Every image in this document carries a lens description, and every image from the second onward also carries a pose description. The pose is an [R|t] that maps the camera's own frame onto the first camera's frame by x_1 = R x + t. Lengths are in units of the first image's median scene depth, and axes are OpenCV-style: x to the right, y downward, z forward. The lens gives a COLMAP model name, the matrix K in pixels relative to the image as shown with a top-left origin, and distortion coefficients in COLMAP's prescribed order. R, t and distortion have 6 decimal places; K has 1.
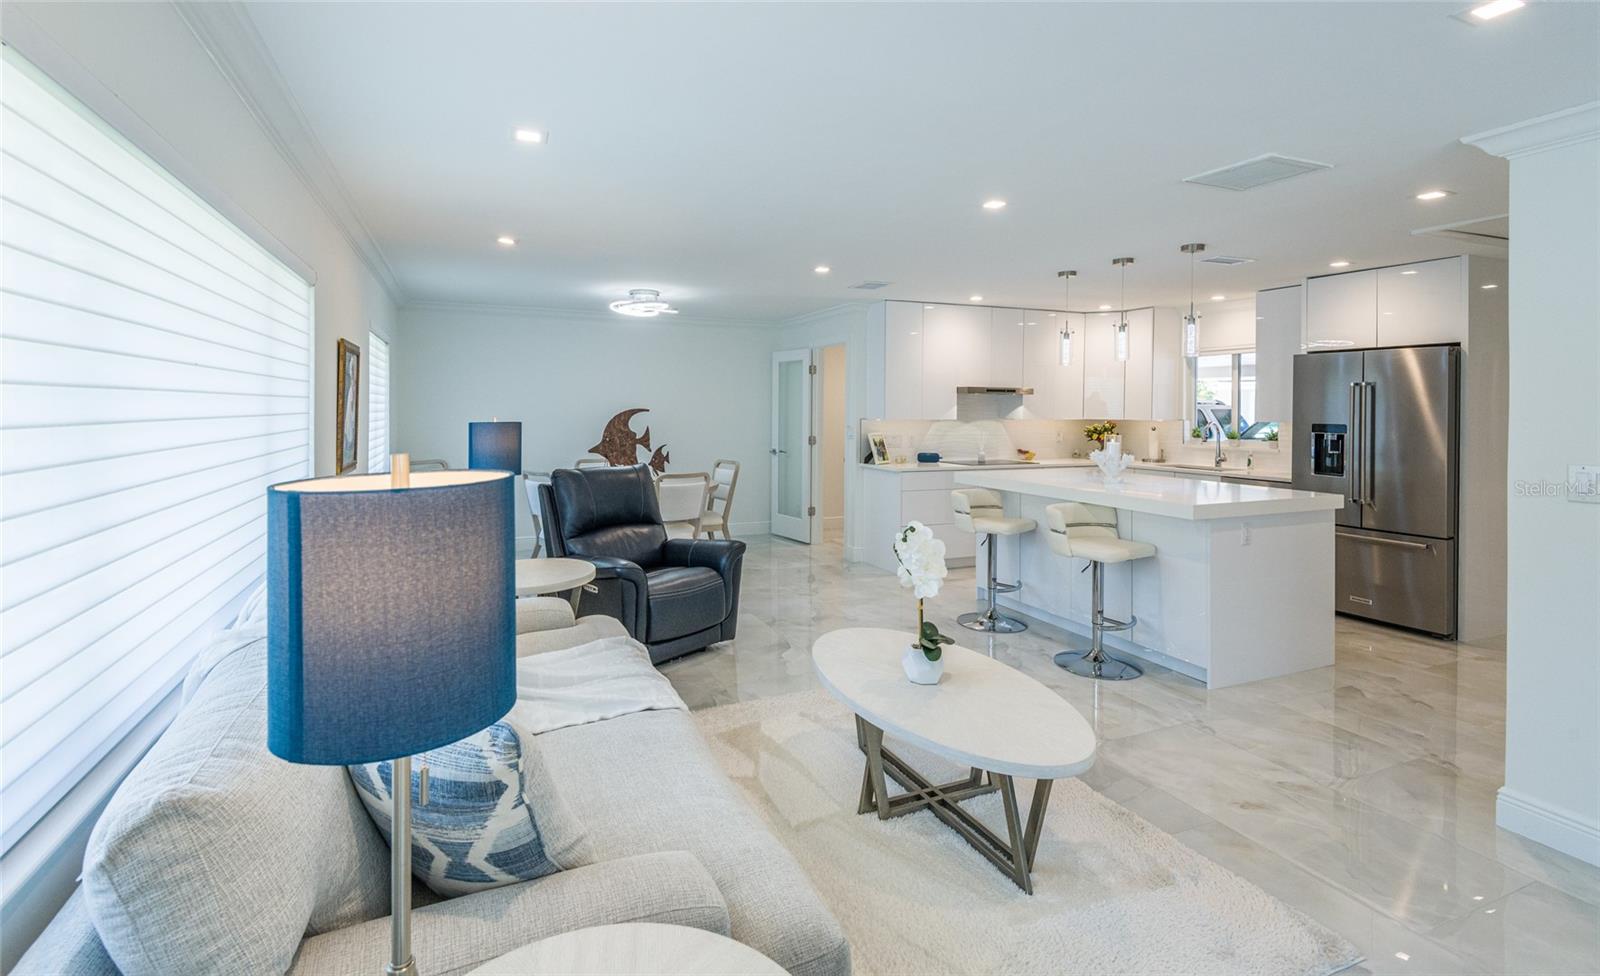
lens RADIAL K [[736.4, 0, 797.8], [0, 736.4, 404.8], [0, 0, 1]] dist [0.019677, -0.007056]
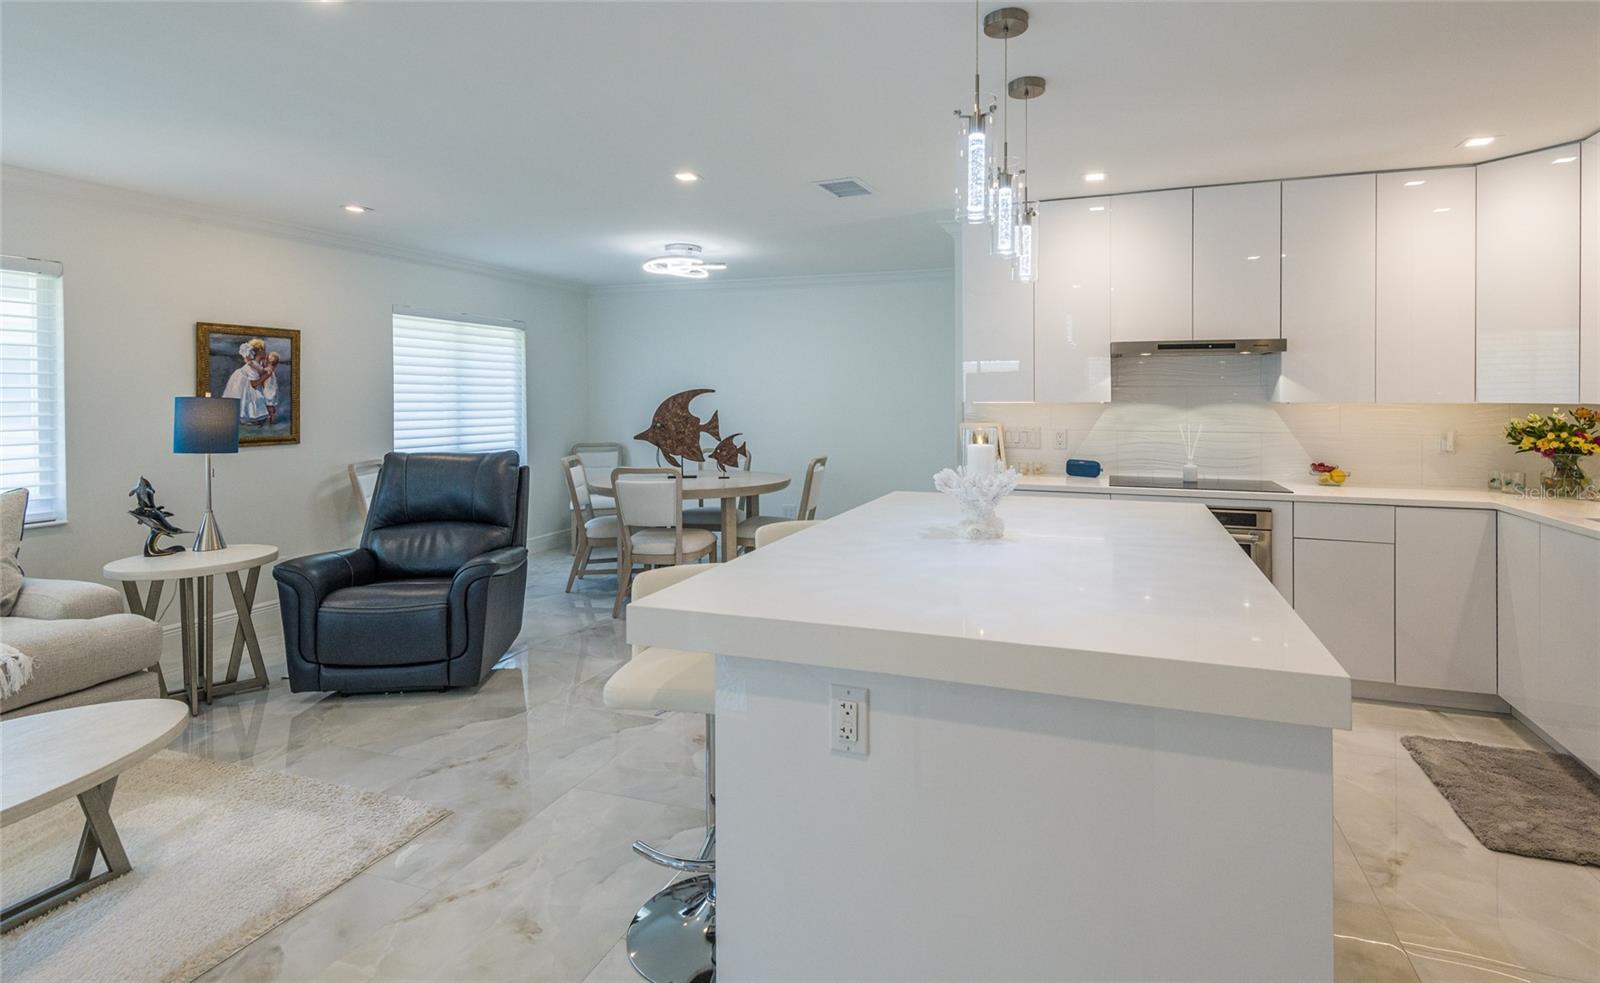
lens RADIAL K [[800.4, 0, 825.4], [0, 800.4, 397.8], [0, 0, 1]] dist [0.027344, -0.012544]
pose [[0.731926, -0.005362, -0.681363, 0.491388], [0.005967, 0.999981, -0.001459, 0.016947], [0.681358, -0.002998, 0.731944, 0.423828]]
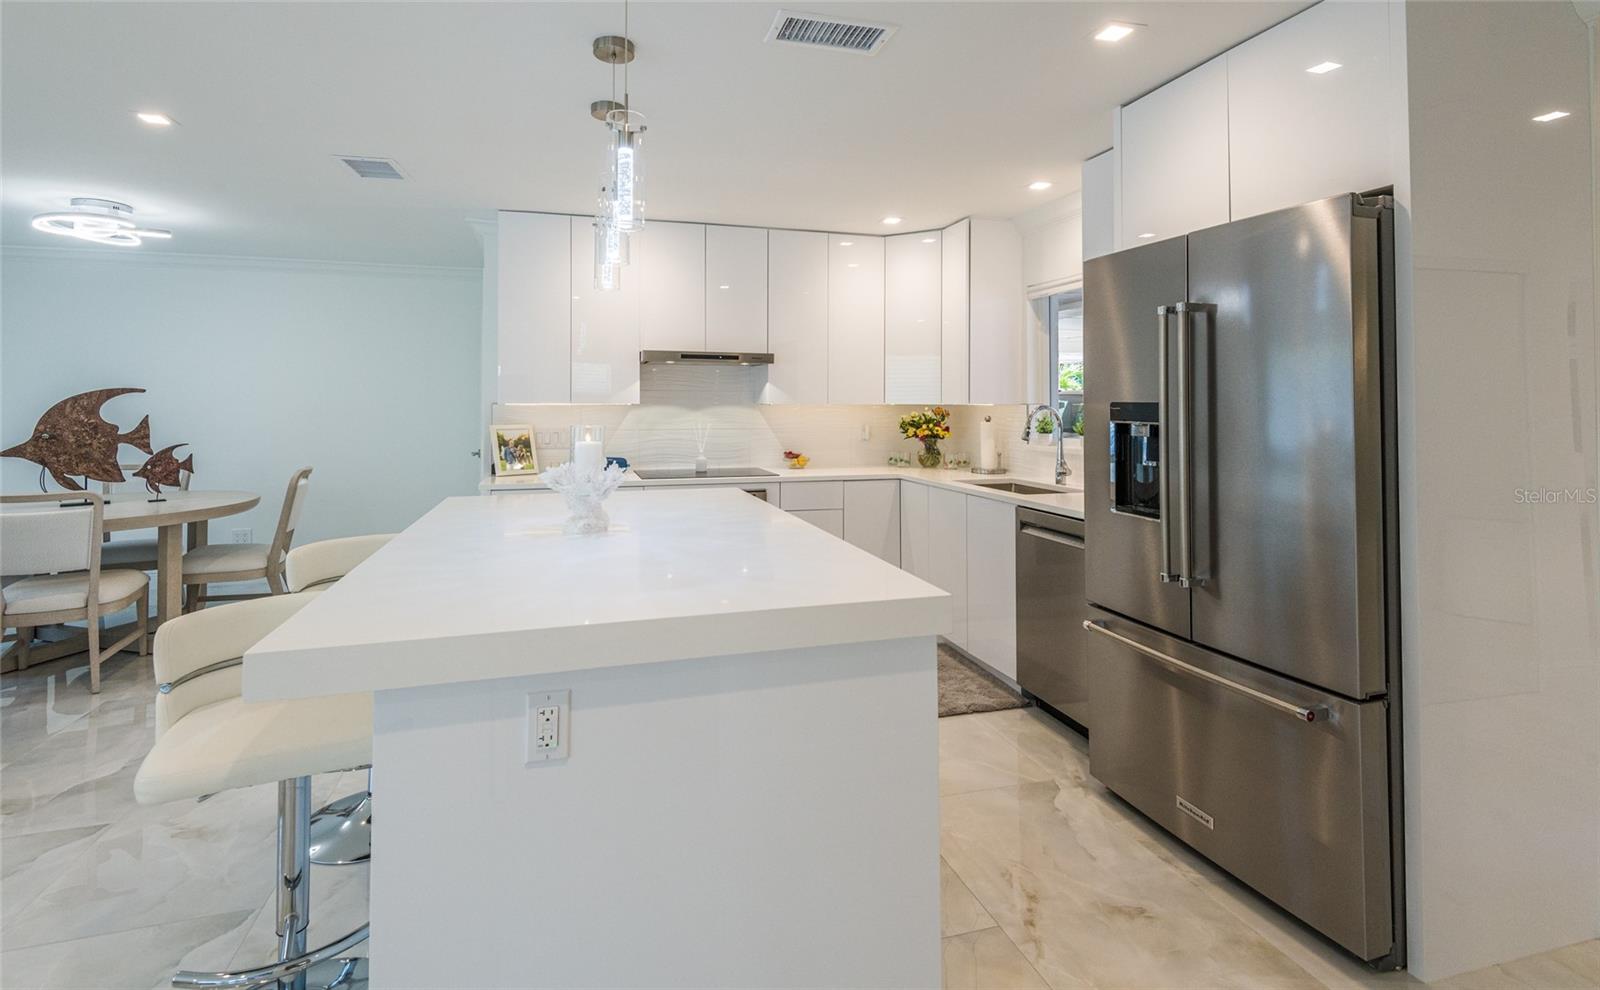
lens RADIAL K [[758.2, 0, 787.3], [0, 758.2, 378.4], [0, 0, 1]] dist [0.020287, -0.006387]
pose [[0.992198, -0.008279, -0.124397, 0.436795], [0.004565, 0.999536, -0.030108, 0.019141], [0.124589, 0.029306, 0.991776, 0.395782]]
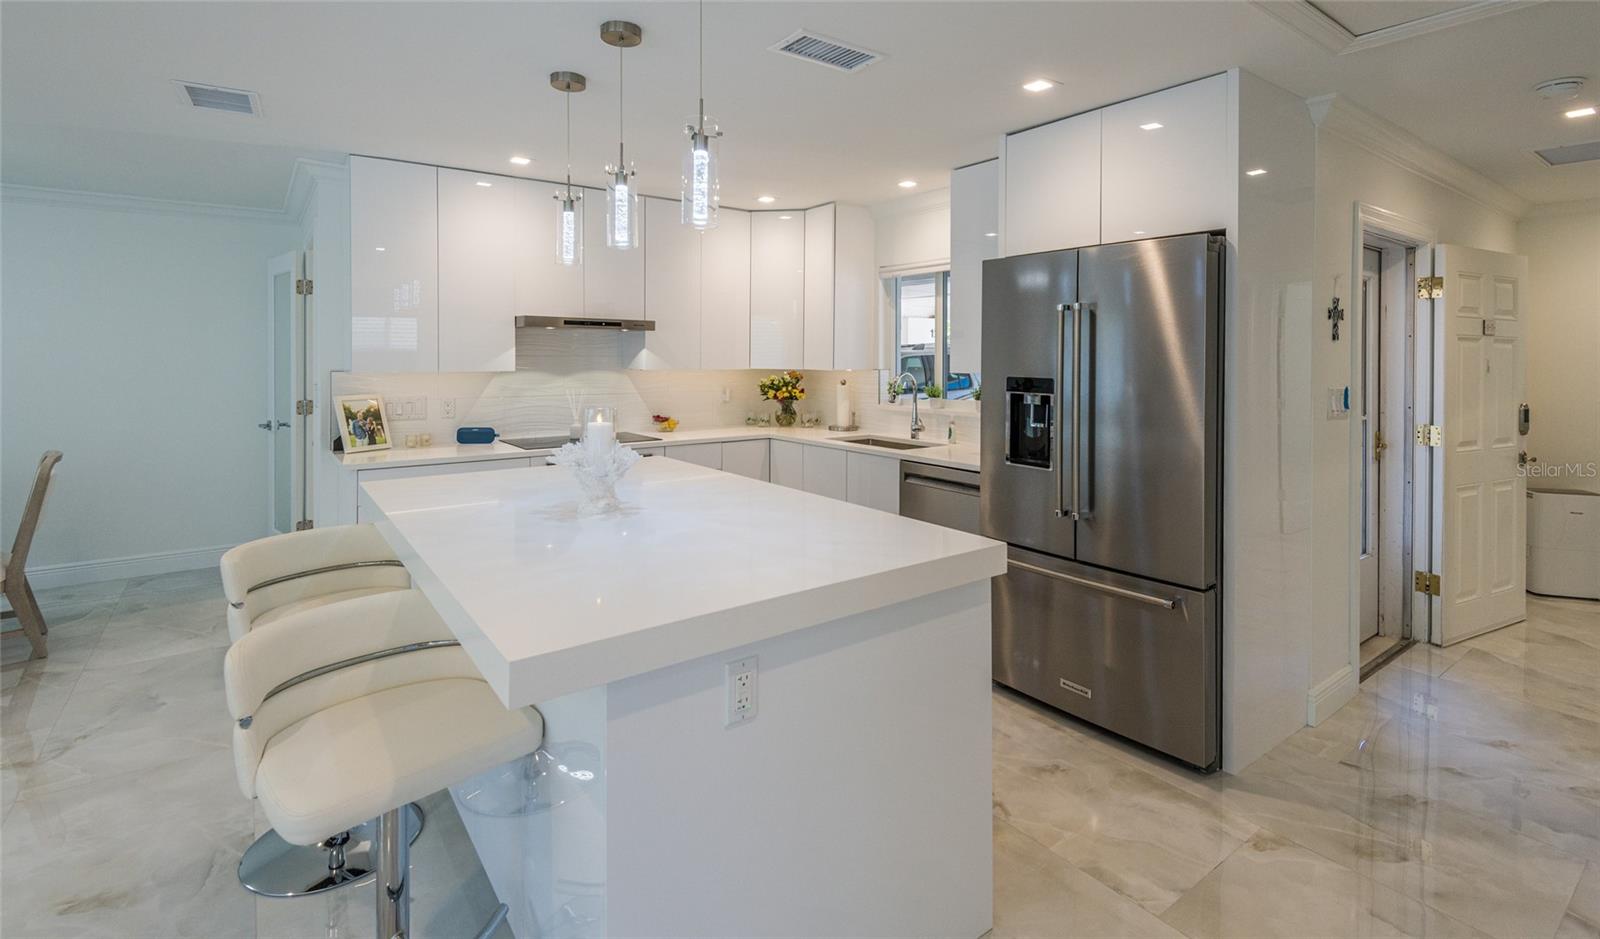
lens RADIAL K [[739.2, 0, 813.3], [0, 739.2, 355.8], [0, 0, 1]] dist [0.026542, -0.006904]
pose [[0.972362, -0.001869, 0.233470, 0.323457], [0.000800, 0.999989, 0.004675, 0.005027], [-0.233476, -0.004359, 0.972353, 0.372502]]
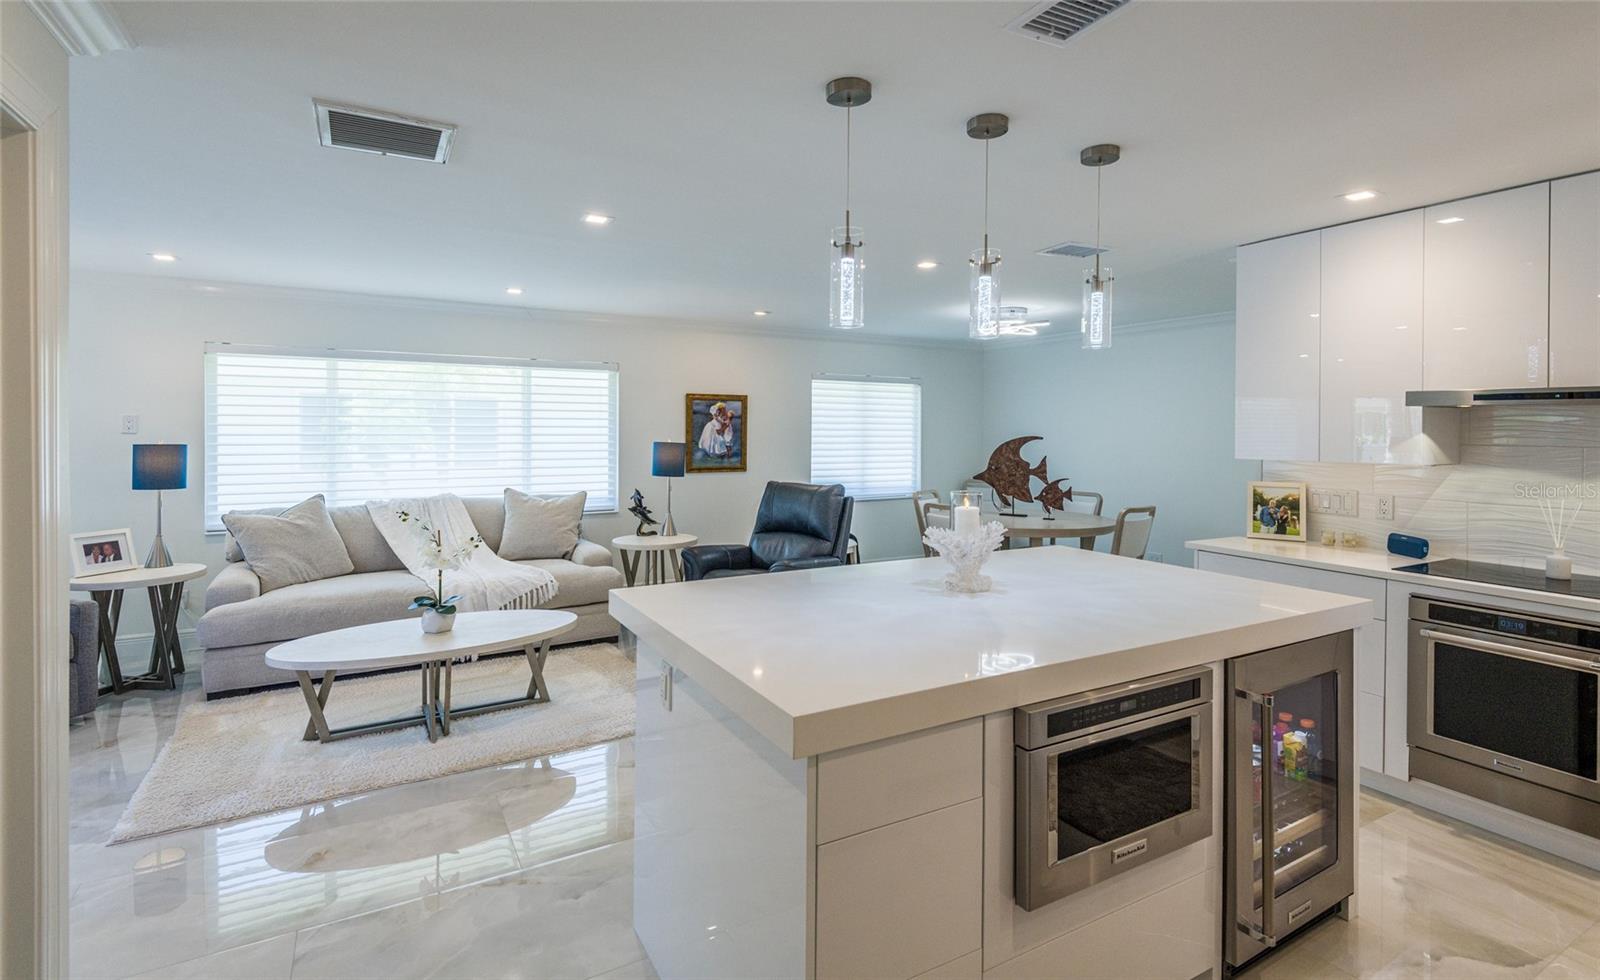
lens RADIAL K [[736.4, 0, 803.3], [0, 736.4, 427.0], [0, 0, 1]] dist [0.019677, -0.007056]
pose [[0.118740, -0.006740, -0.992903, 0.644256], [-0.003666, 0.999967, -0.007226, 0.001255], [0.992919, 0.004498, 0.118711, 0.597783]]
